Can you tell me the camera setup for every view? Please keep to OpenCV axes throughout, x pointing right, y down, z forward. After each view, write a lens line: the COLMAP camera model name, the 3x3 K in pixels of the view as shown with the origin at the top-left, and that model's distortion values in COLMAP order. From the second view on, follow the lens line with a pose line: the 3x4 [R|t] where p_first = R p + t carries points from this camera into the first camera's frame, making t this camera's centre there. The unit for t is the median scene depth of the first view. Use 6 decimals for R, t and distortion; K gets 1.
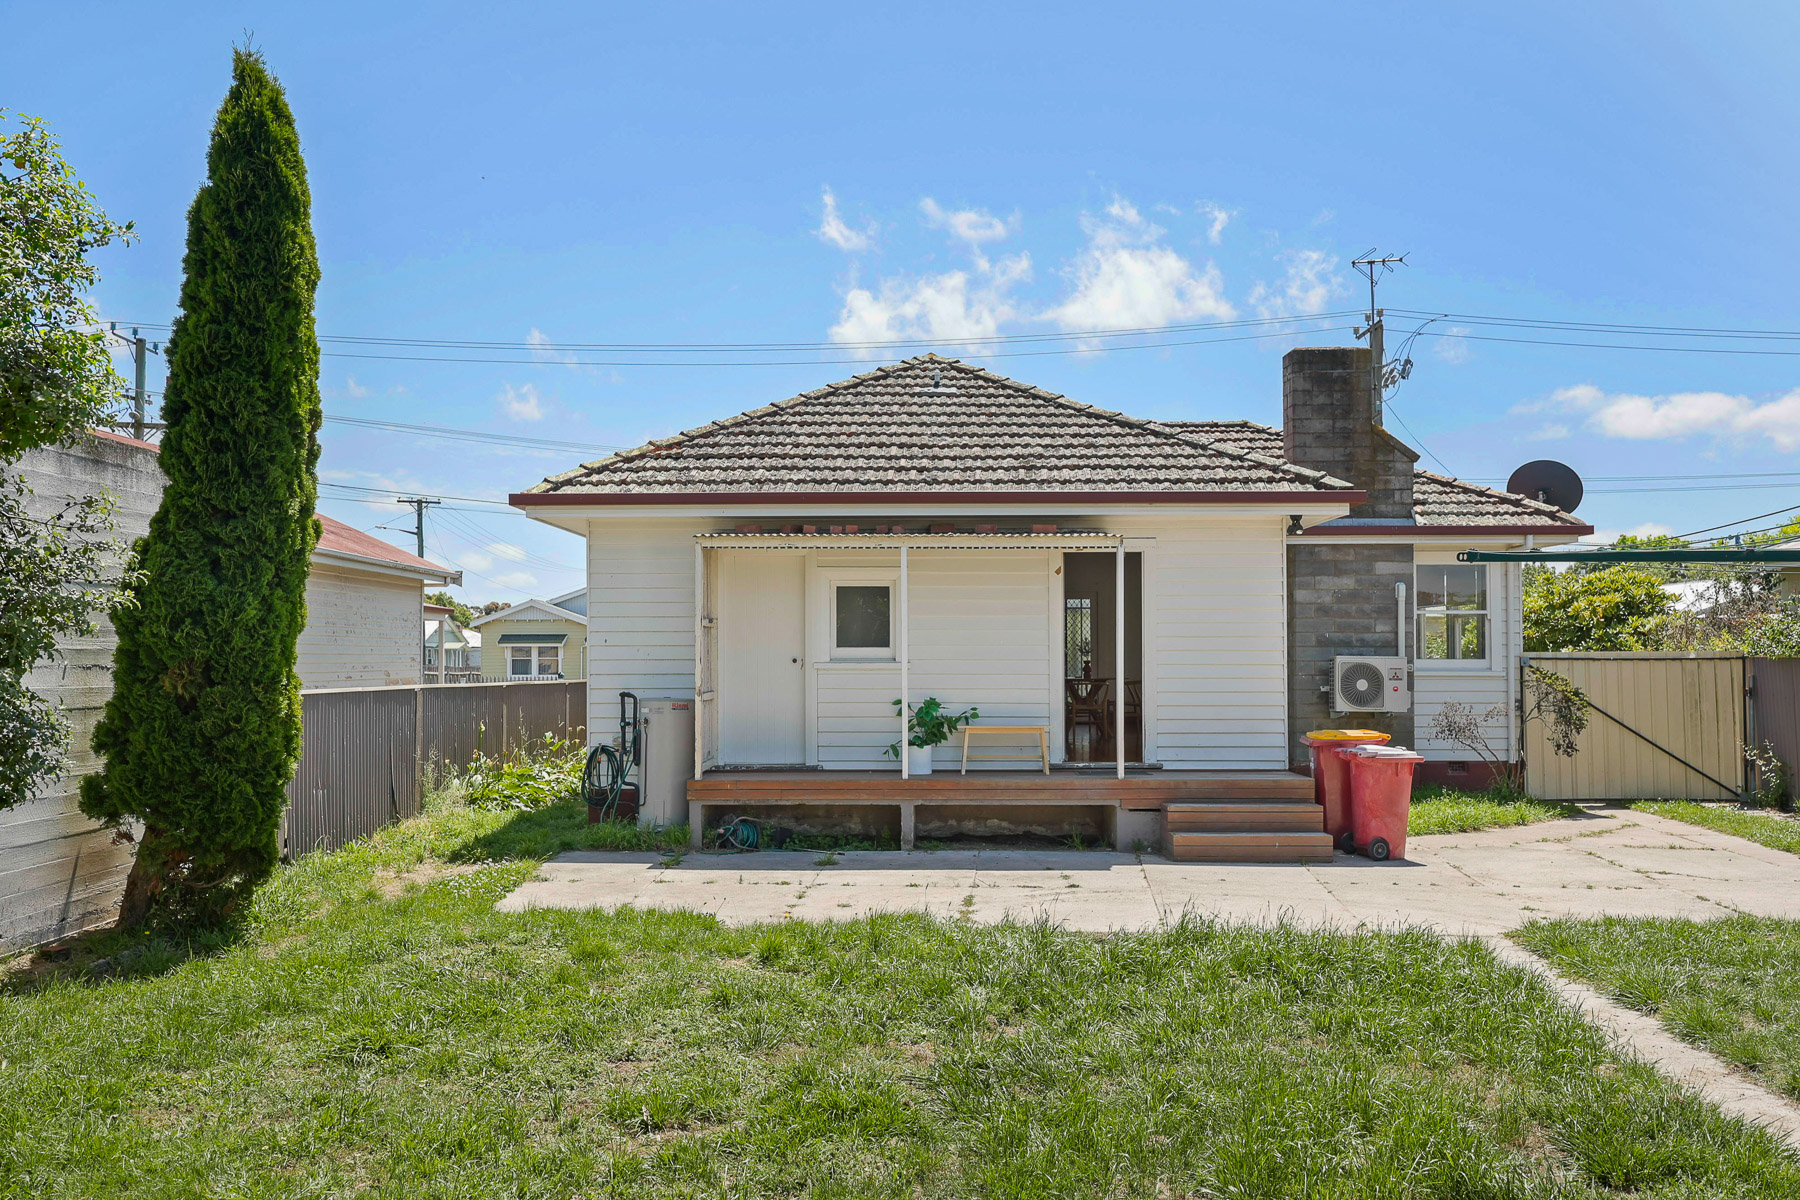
lens RADIAL K [[1445.2, 0, 901.6], [0, 1445.2, 599.1], [0, 0, 1]] dist [0.002774, -0.004071]
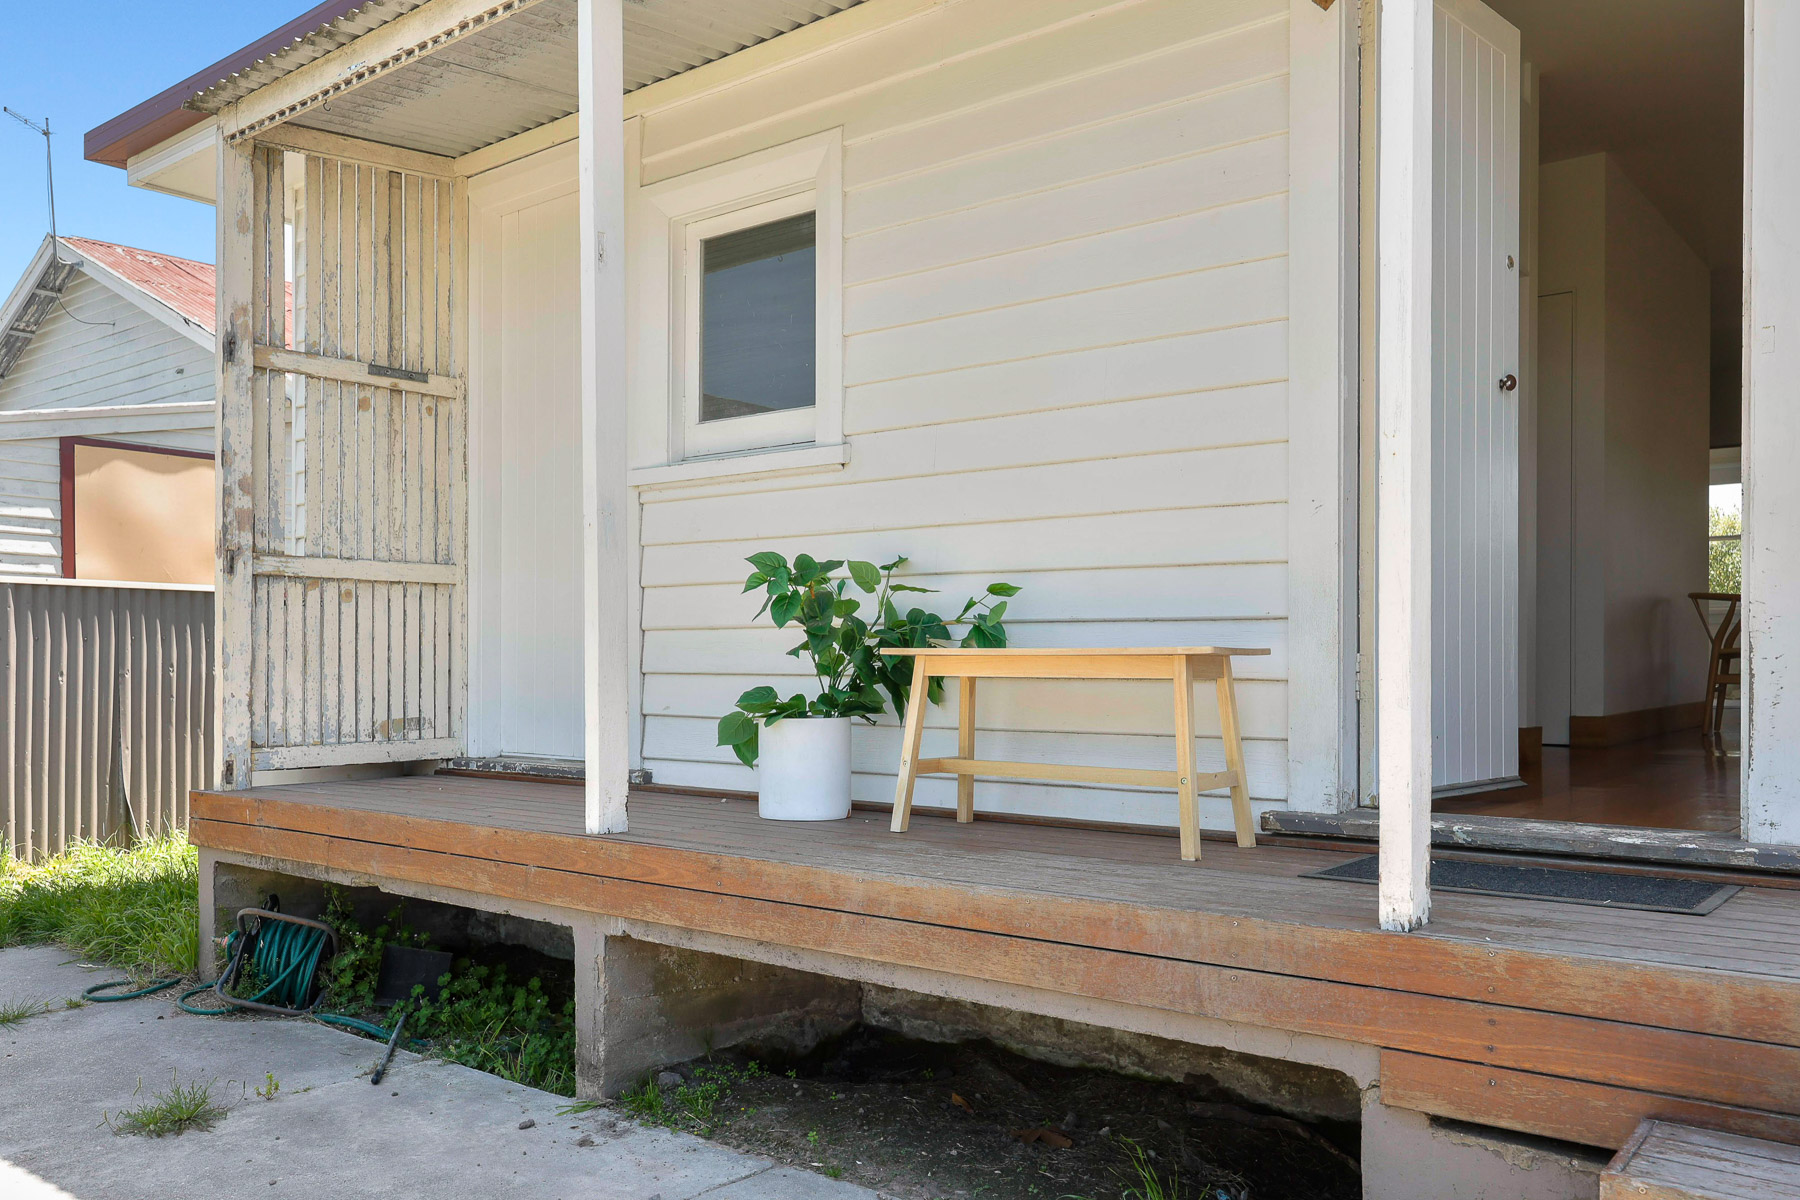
lens RADIAL K [[1445.2, 0, 898.0], [0, 1445.2, 603.9], [0, 0, 1]] dist [0.002774, -0.004071]
pose [[0.787235, -0.021224, -0.616287, 0.194914], [0.021544, 0.999744, -0.006910, 0.077960], [0.616276, -0.007838, 0.787491, 0.754922]]
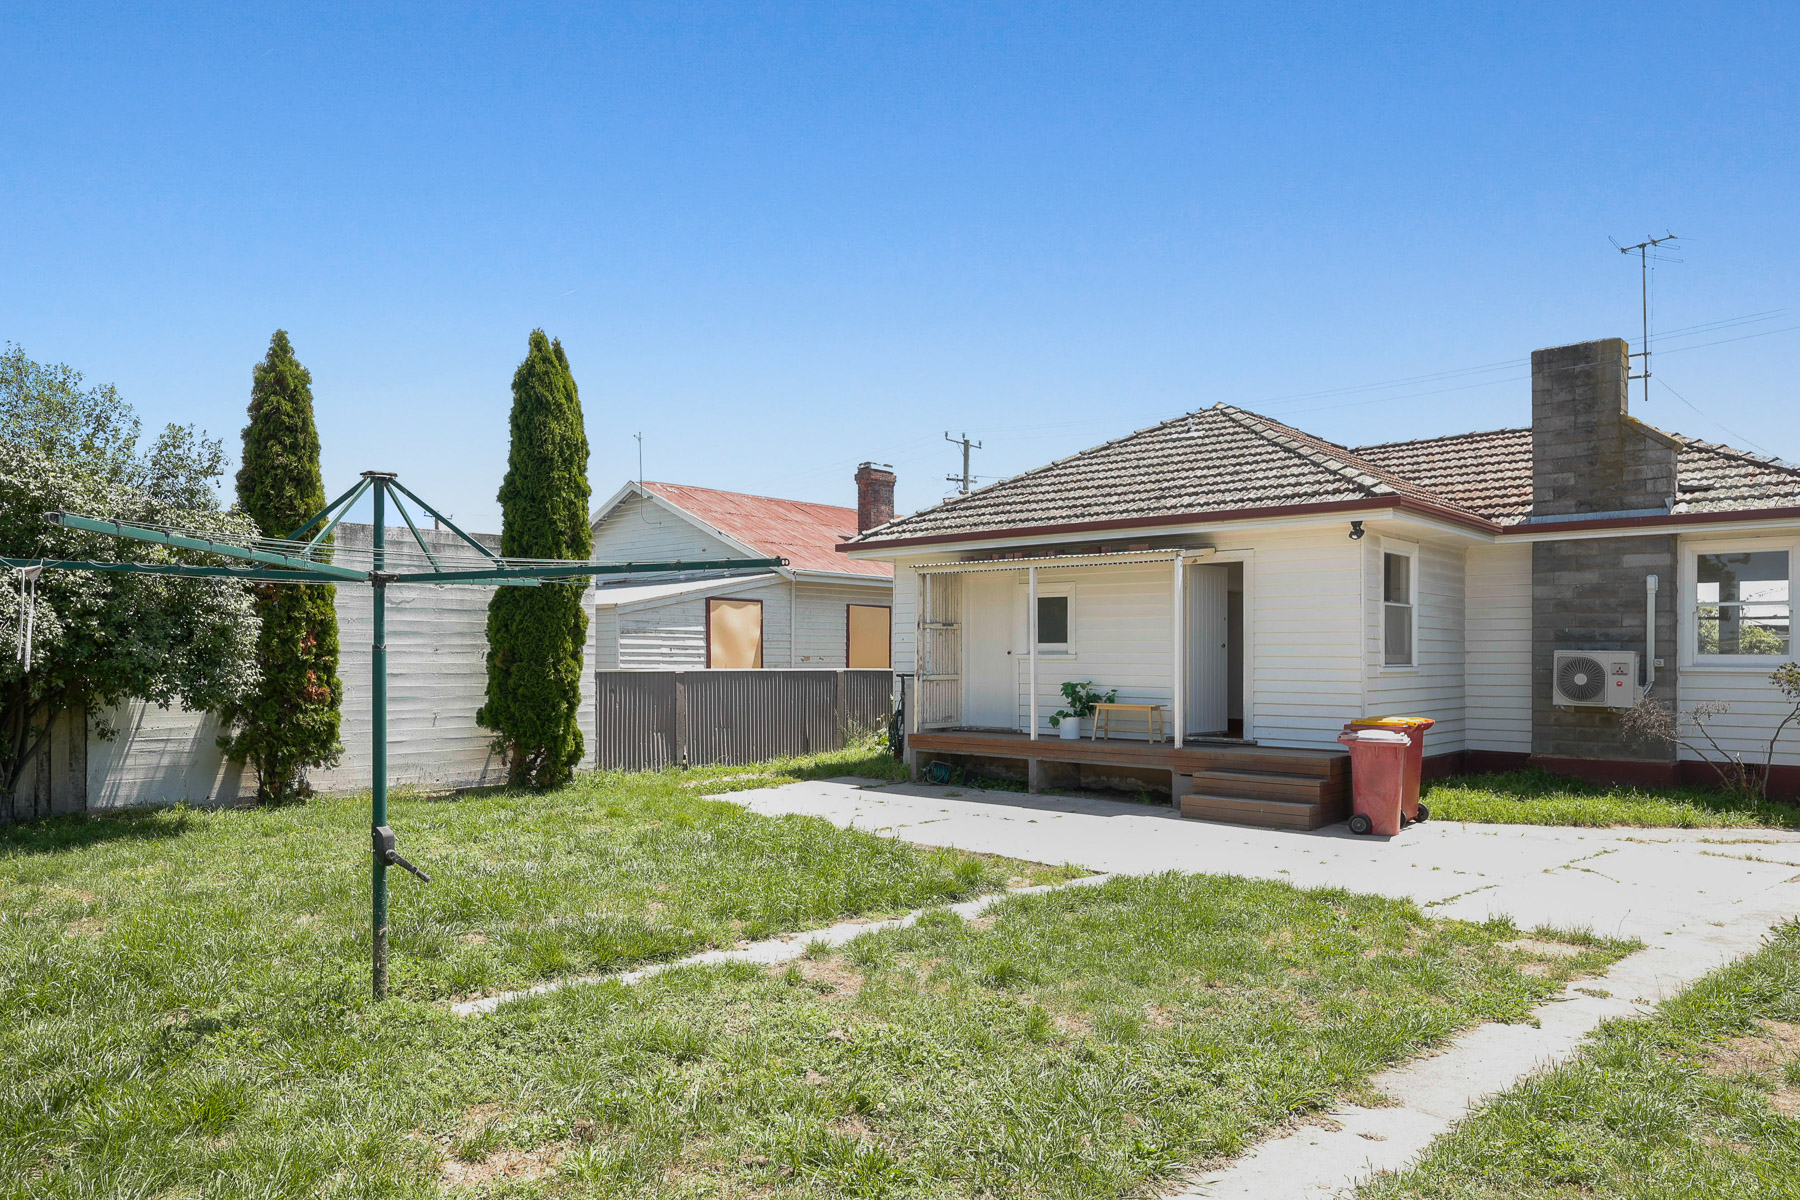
lens RADIAL K [[1195.3, 0, 903.5], [0, 1195.3, 612.0], [0, 0, 1]] dist [0.009198, 0.002375]
pose [[0.753679, -0.021117, -0.656904, 0.588943], [0.021954, 0.999735, -0.006950, 0.009505], [0.656876, -0.009183, 0.753942, 0.078983]]
